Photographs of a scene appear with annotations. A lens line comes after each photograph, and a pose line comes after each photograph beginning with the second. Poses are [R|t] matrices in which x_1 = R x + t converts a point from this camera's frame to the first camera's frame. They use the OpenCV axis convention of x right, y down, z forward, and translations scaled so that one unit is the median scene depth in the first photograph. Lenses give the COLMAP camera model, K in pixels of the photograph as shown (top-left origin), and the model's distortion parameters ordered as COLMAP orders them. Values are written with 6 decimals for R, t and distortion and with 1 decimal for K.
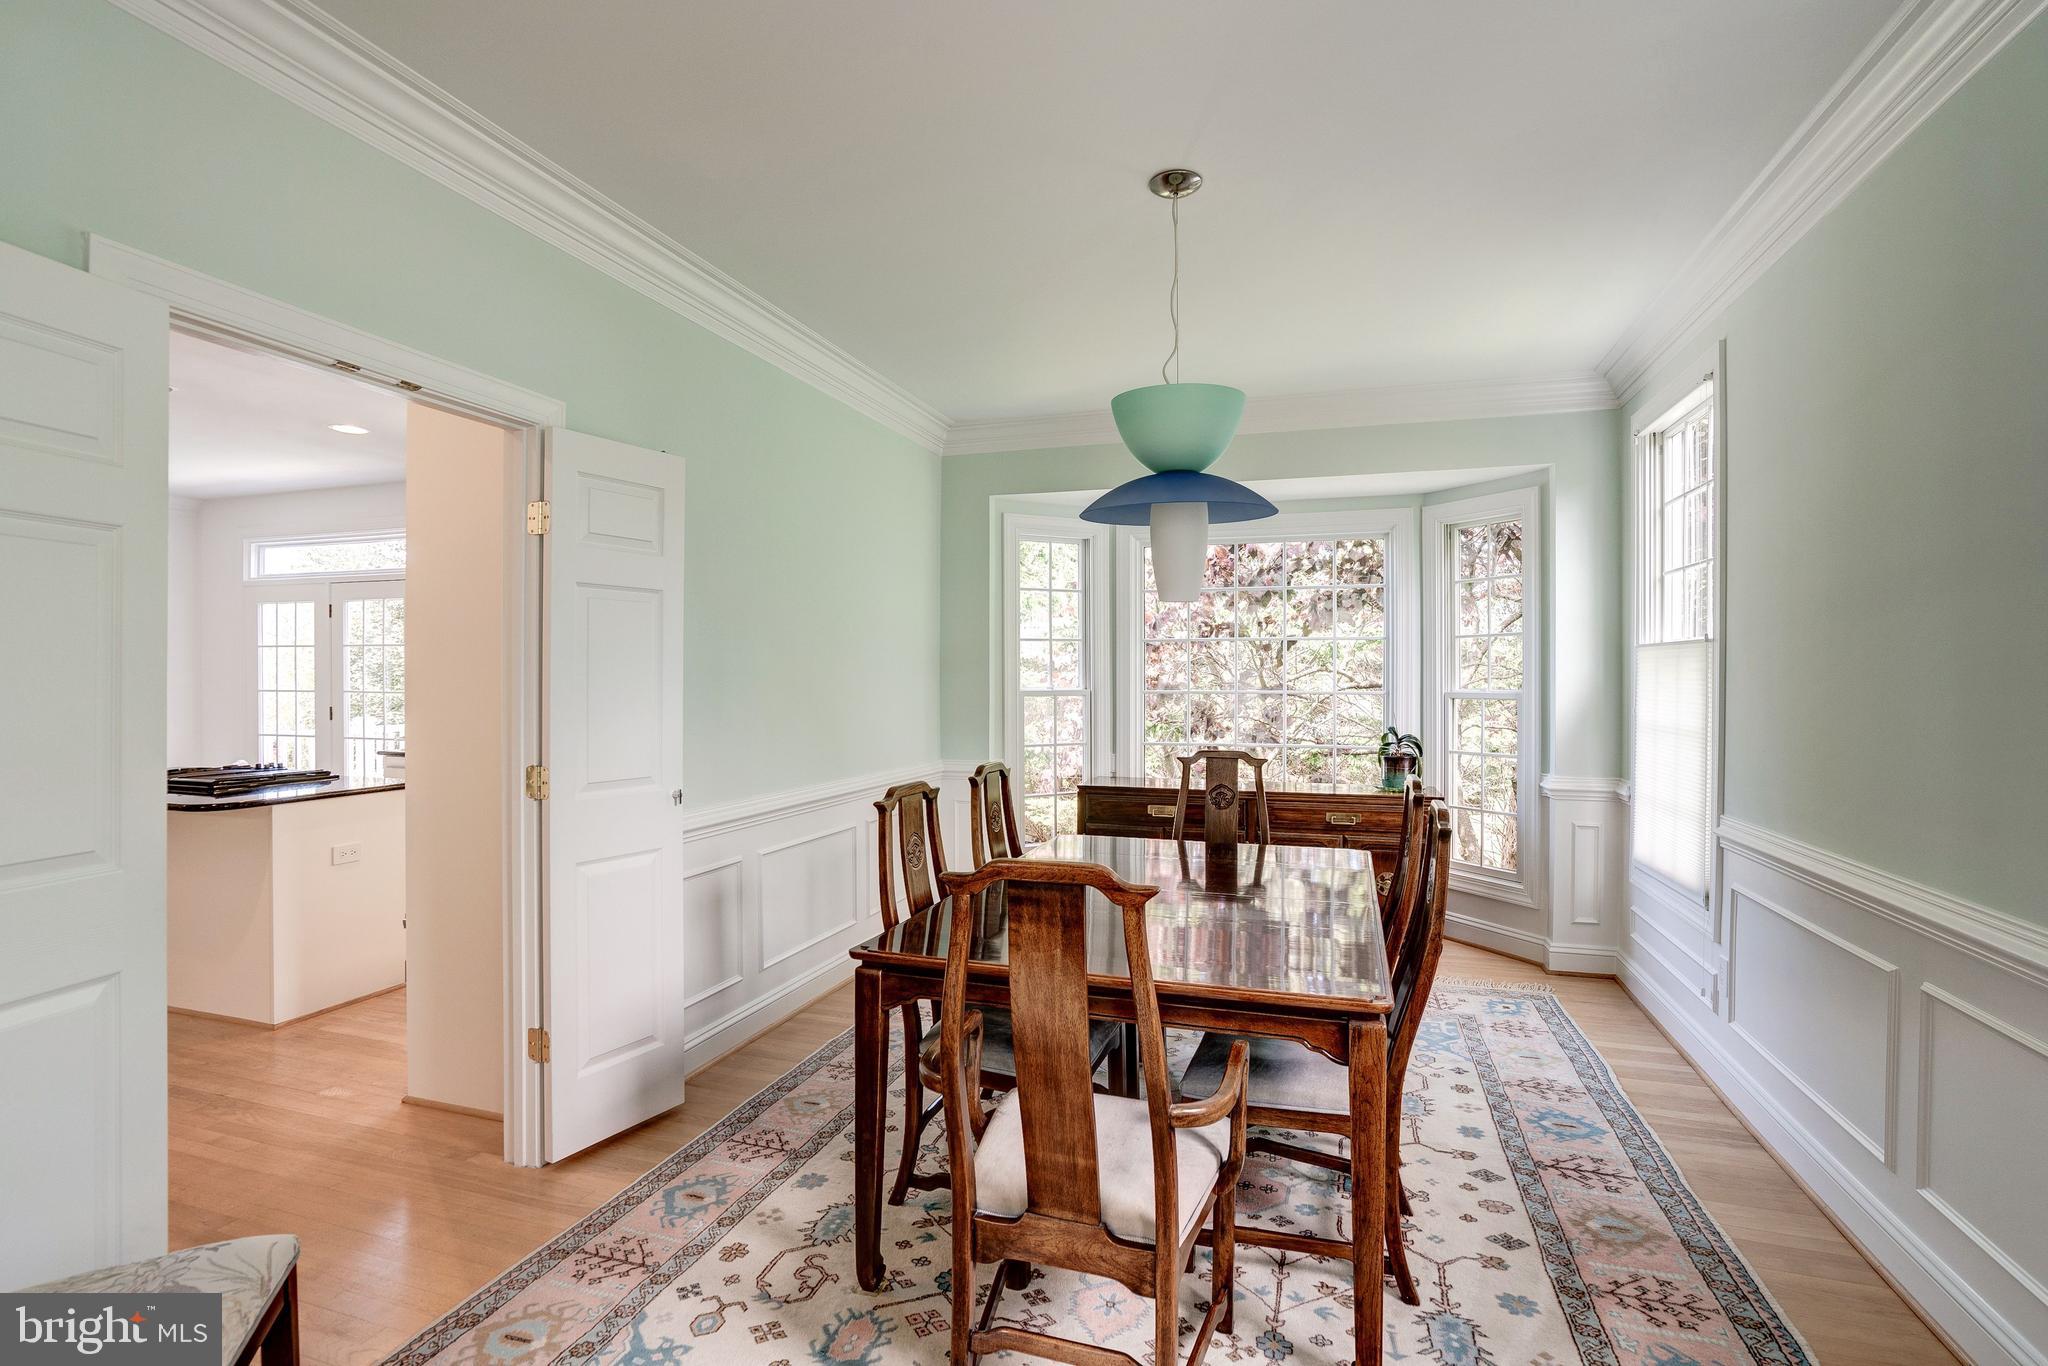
lens RADIAL K [[934.8, 0, 1057.2], [0, 934.8, 668.8], [0, 0, 1]] dist [-0.018291, 0.000879]
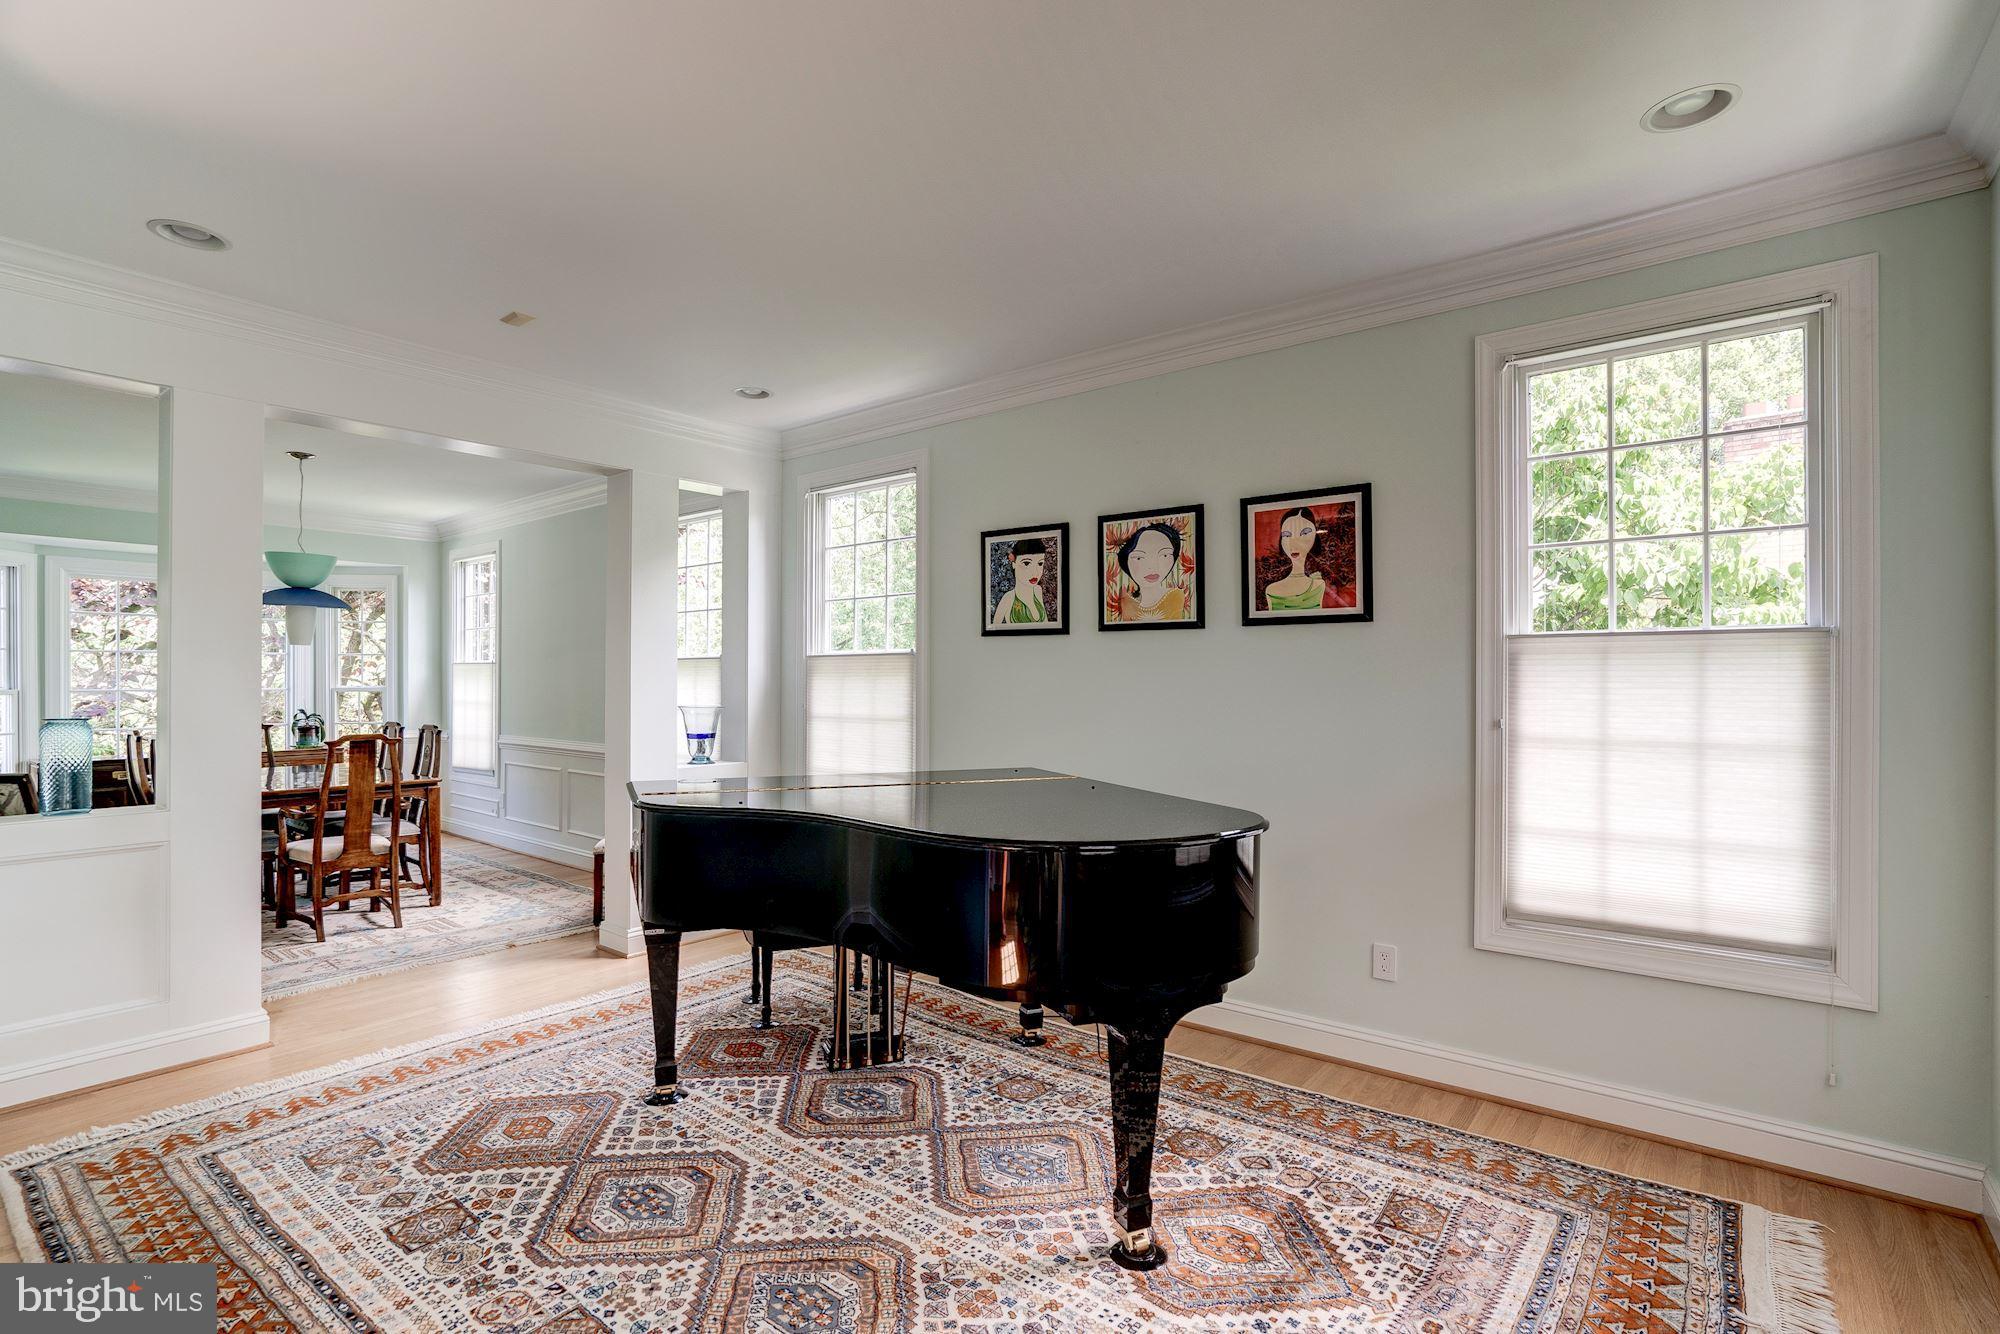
lens RADIAL K [[995.8, 0, 1000.0], [0, 995.8, 667.0], [0, 0, 1]] dist [-0.014077, 0.016616]
pose [[0.389878, 0.003502, 0.920860, -1.120729], [-0.002675, 0.999993, -0.002671, -0.013947], [-0.920863, -0.001422, 0.389884, -1.166991]]
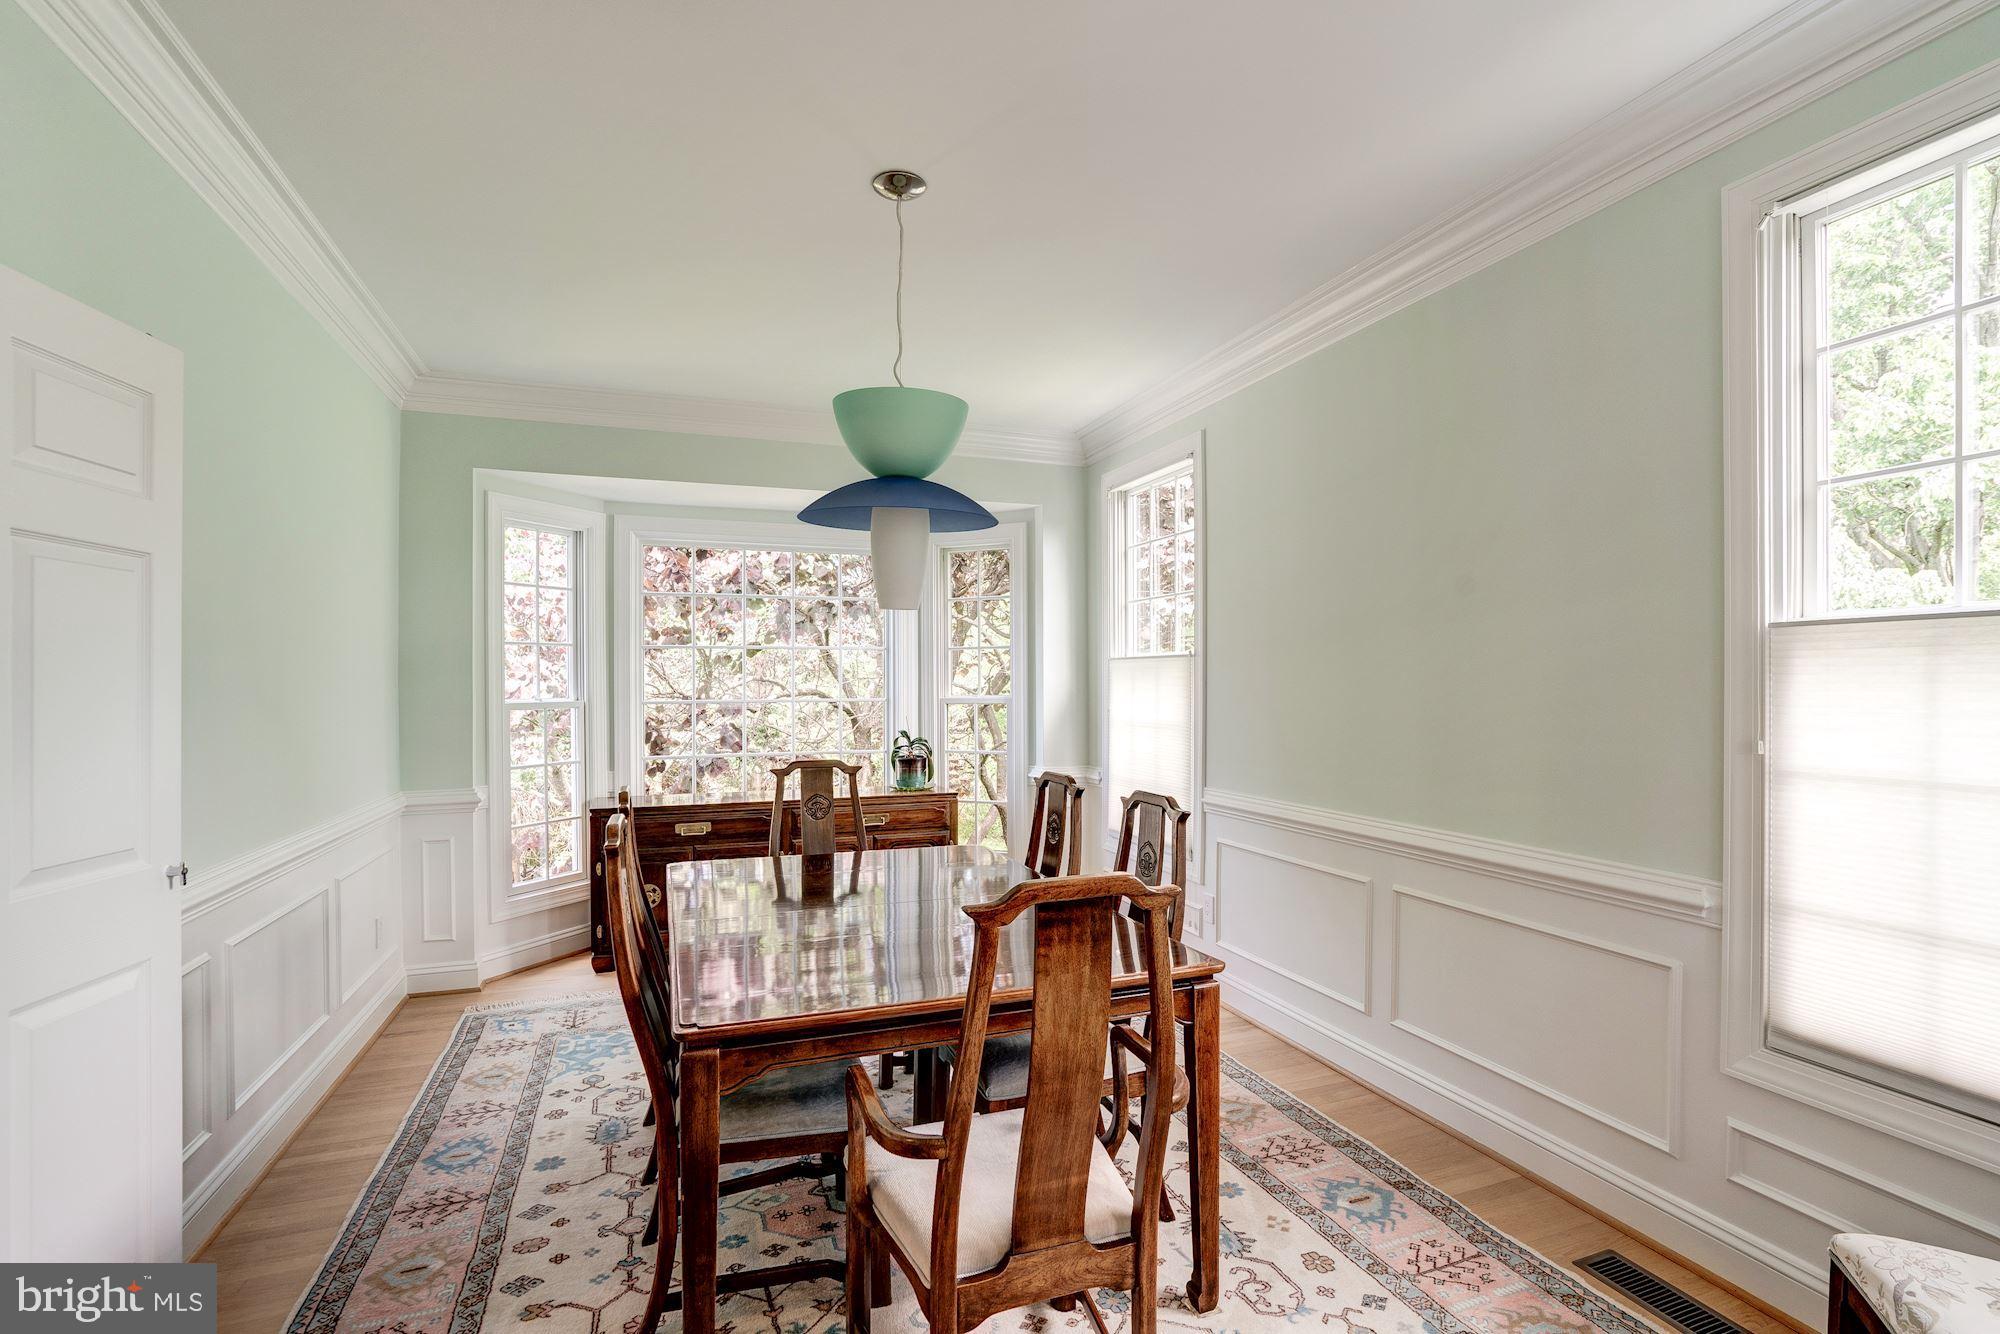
lens RADIAL K [[910.5, 0, 989.9], [0, 910.5, 677.0], [0, 0, 1]] dist [-0.009988, 0.001376]
pose [[0.795522, -0.001289, 0.605923, -0.303698], [0.001516, 0.999999, 0.000137, -0.001051], [-0.605922, 0.000810, 0.795523, 0.140959]]
